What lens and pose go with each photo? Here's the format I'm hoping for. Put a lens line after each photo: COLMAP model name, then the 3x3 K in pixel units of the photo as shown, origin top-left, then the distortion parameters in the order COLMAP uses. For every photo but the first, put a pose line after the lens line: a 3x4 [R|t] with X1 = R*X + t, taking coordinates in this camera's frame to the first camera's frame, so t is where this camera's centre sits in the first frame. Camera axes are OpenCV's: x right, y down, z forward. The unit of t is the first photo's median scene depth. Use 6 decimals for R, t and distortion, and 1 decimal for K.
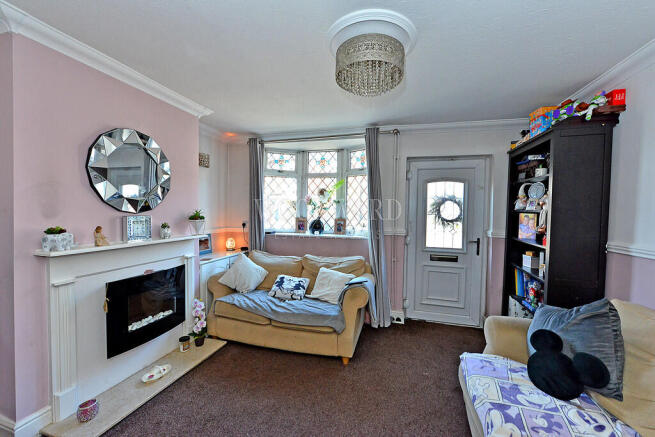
lens RADIAL K [[262.7, 0, 337.3], [0, 262.7, 217.4], [0, 0, 1]] dist [0.000732, 0.000260]
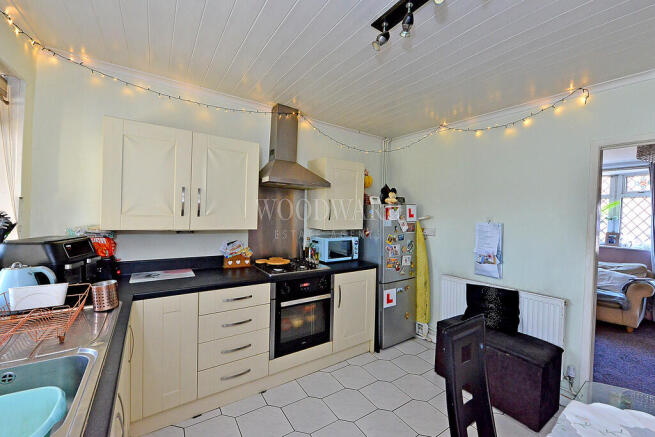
lens RADIAL K [[262.7, 0, 337.3], [0, 262.7, 217.4], [0, 0, 1]] dist [0.000732, 0.000260]
pose [[0.760182, 0.028853, -0.649070, -0.176123], [-0.040721, 0.999165, -0.003277, -0.011231], [0.648433, 0.028922, 0.760722, -0.773476]]
